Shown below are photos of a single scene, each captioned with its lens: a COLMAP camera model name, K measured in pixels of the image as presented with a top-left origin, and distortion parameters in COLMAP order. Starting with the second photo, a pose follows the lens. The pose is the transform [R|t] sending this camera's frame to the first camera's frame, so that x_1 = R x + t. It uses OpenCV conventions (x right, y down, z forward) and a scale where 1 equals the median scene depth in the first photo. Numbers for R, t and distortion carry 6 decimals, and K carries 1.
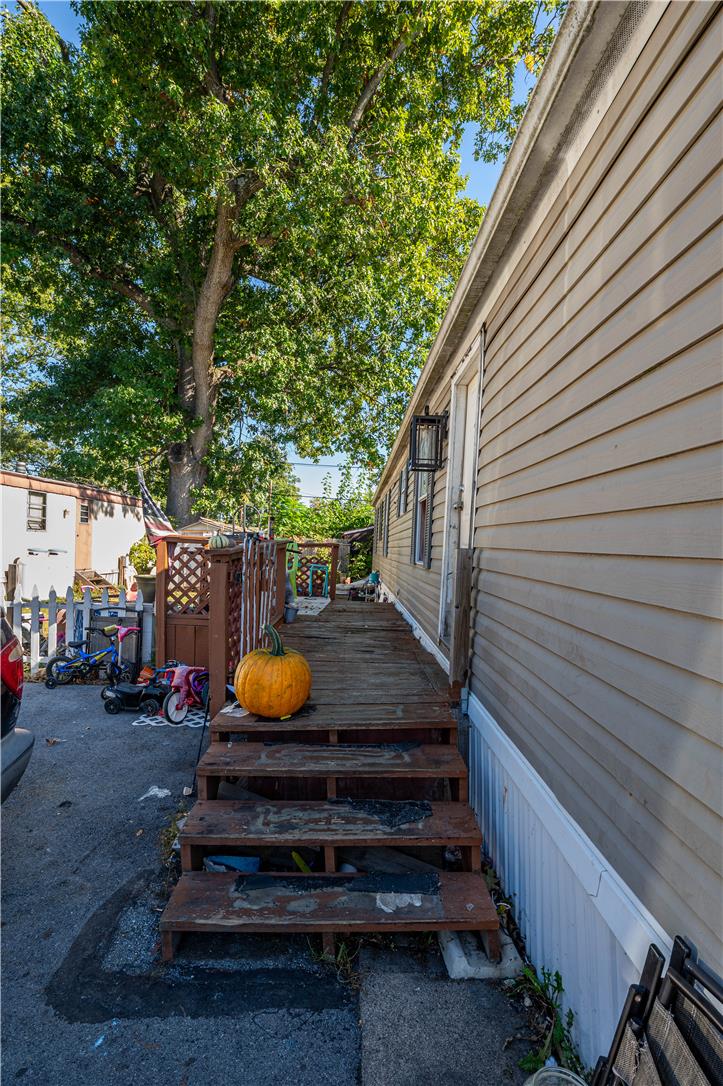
lens RADIAL K [[500.0, 0, 362.3], [0, 500.0, 558.9], [0, 0, 1]] dist [-0.002053, -0.000128]
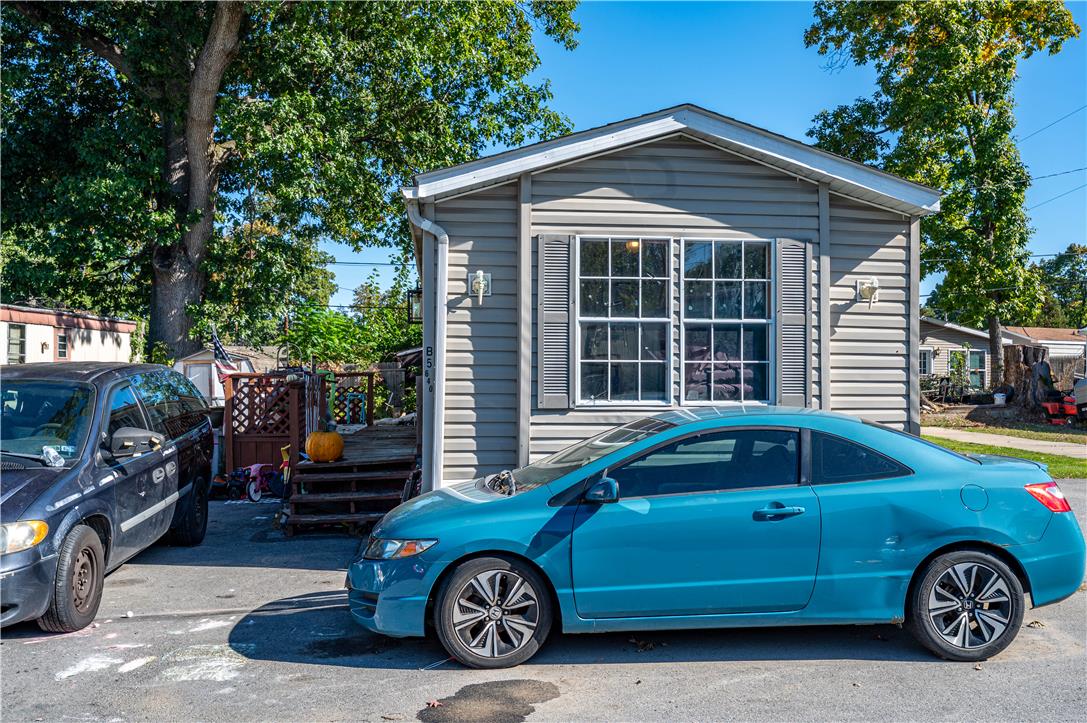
lens RADIAL K [[956.6, 0, 545.7], [0, 956.6, 346.8], [0, 0, 1]] dist [0.002383, 0.005086]
pose [[0.995180, -0.040566, 0.089280, 0.064810], [0.044471, 0.998119, -0.042192, 0.008146], [-0.087401, 0.045959, 0.995112, -0.499536]]
